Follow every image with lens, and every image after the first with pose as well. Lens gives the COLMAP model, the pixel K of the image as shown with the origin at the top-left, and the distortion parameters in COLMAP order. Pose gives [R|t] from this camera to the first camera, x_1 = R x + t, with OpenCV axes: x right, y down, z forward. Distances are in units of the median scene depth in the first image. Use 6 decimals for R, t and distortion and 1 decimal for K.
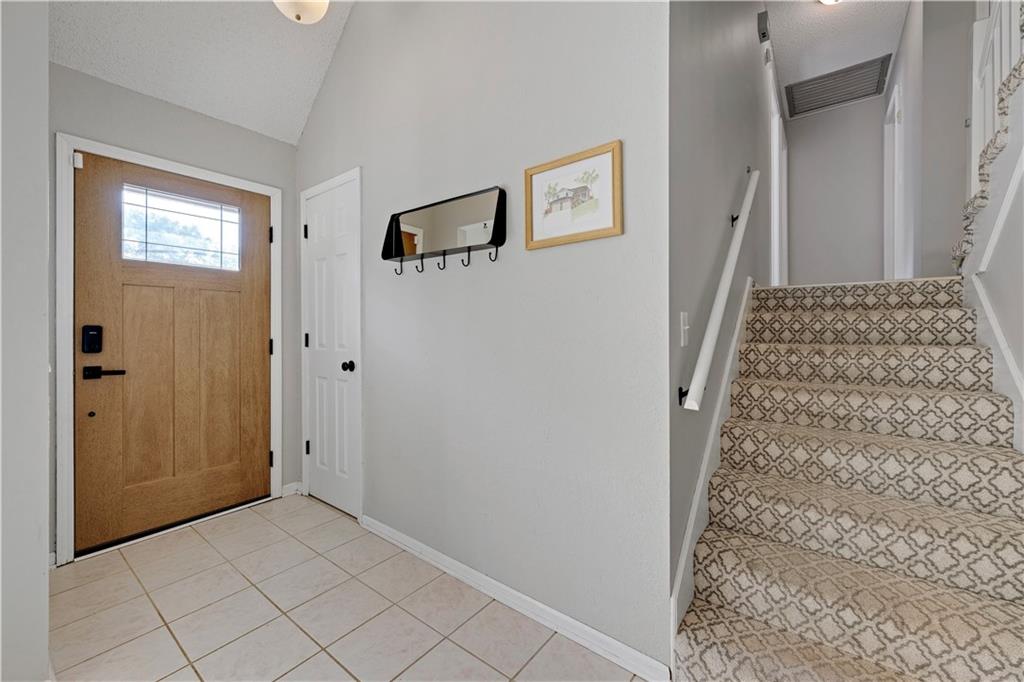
lens RADIAL K [[405.2, 0, 514.6], [0, 405.2, 330.7], [0, 0, 1]] dist [-0.002657, -0.000307]
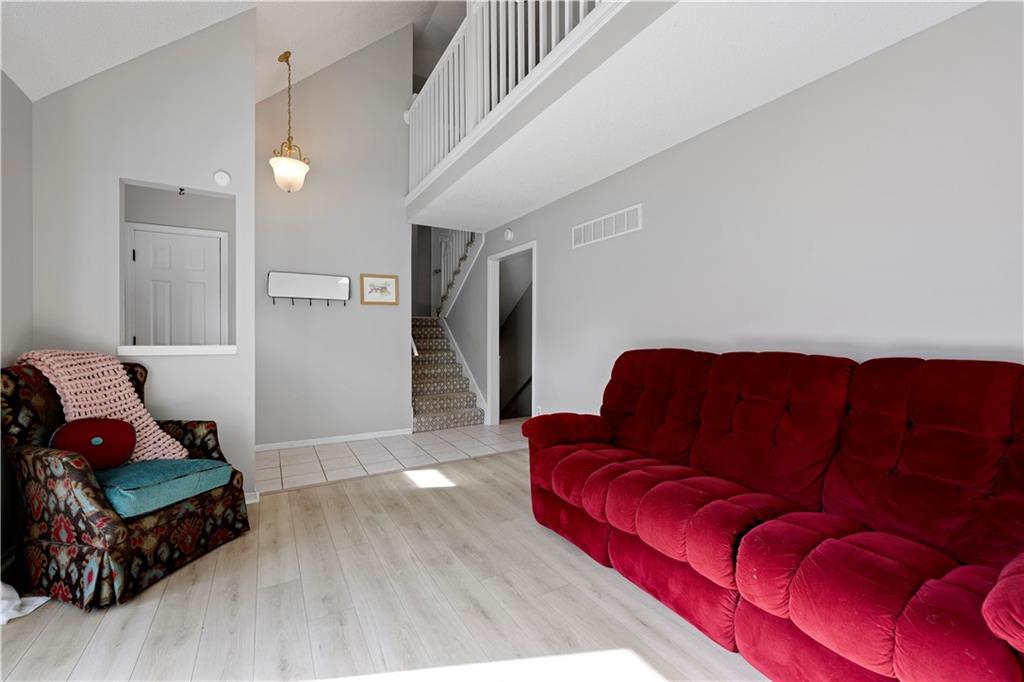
lens RADIAL K [[405.2, 0, 512.2], [0, 405.2, 336.4], [0, 0, 1]] dist [-0.002657, -0.000307]
pose [[0.371710, -0.004915, 0.928336, -2.199766], [0.003271, 0.999987, 0.003985, 0.008553], [-0.928343, 0.001556, 0.371721, -0.977925]]
